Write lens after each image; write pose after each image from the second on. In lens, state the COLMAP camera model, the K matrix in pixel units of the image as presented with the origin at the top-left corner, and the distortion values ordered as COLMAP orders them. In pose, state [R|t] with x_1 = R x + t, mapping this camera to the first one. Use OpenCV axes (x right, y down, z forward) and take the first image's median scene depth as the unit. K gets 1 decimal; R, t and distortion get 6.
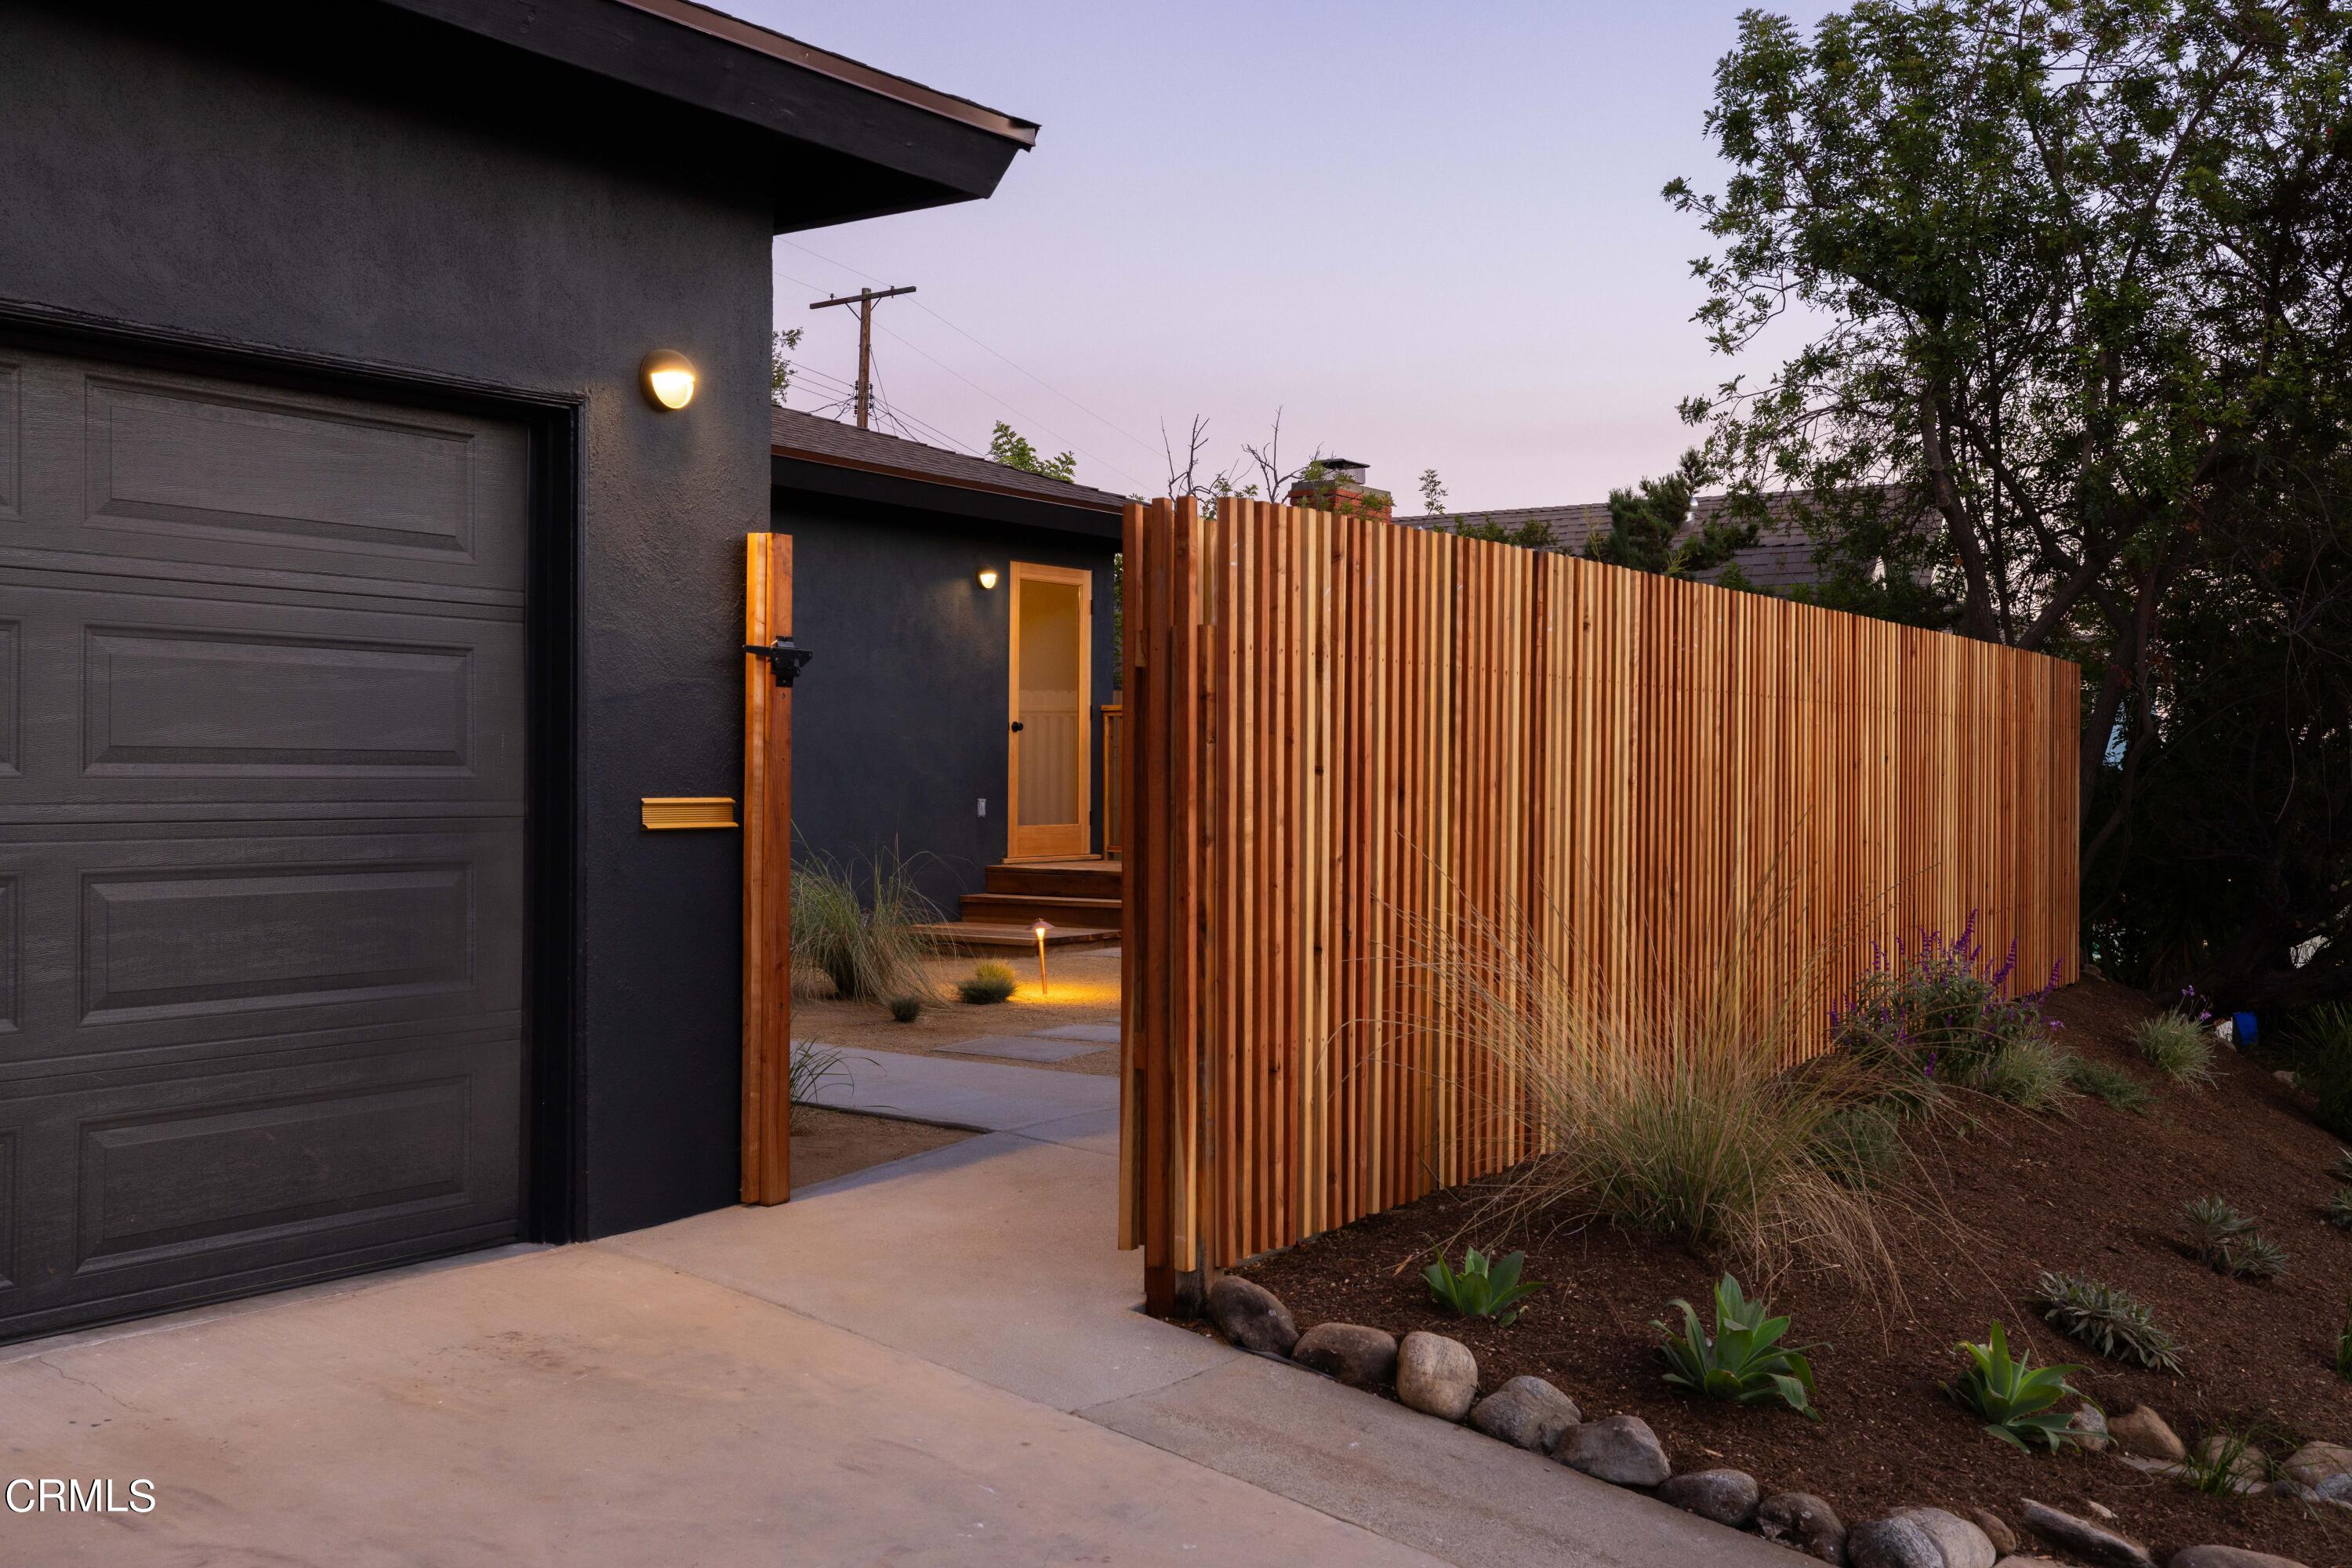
lens RADIAL K [[2433.7, 0, 1200.6], [0, 2433.7, 800.6], [0, 0, 1]] dist [0.021341, 0.000000]
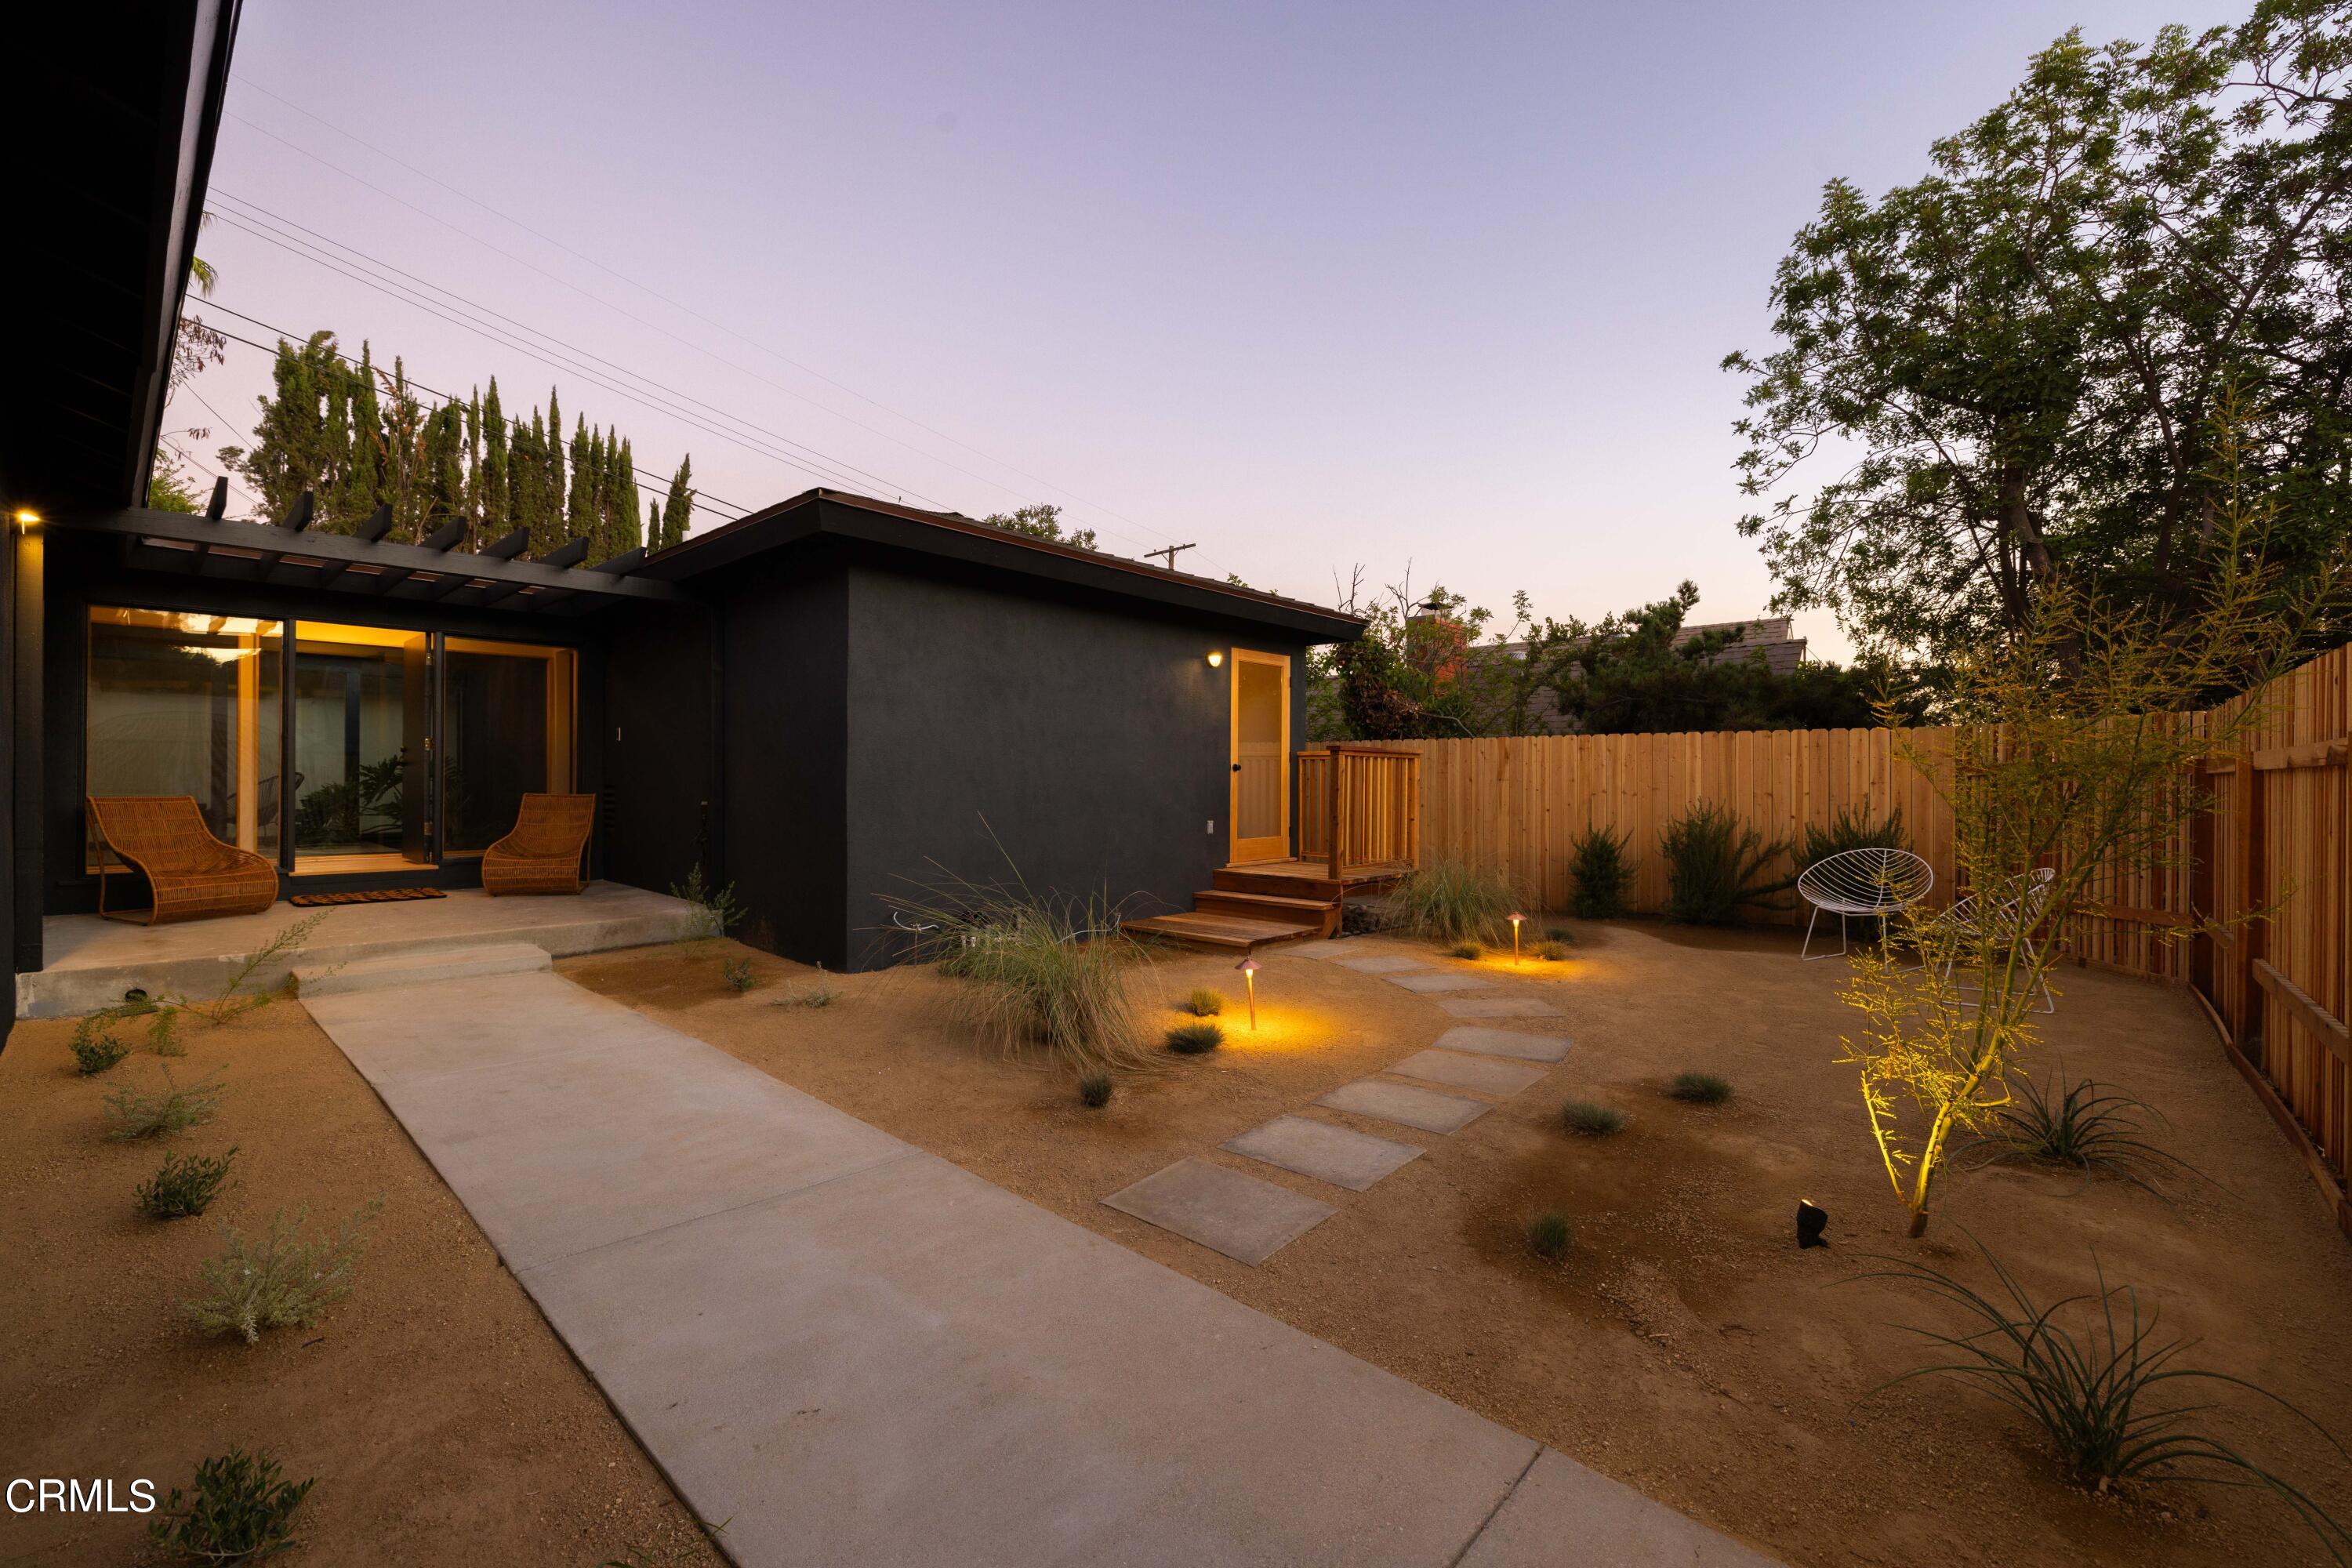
lens RADIAL K [[972.5, 0, 1168.5], [0, 972.5, 768.5], [0, 0, 1]] dist [-0.003545, -0.000029]
pose [[0.987245, -0.002658, -0.159187, -0.026303], [-0.000715, 0.999777, -0.021124, -0.018538], [0.159208, 0.020969, 0.987022, 0.458595]]
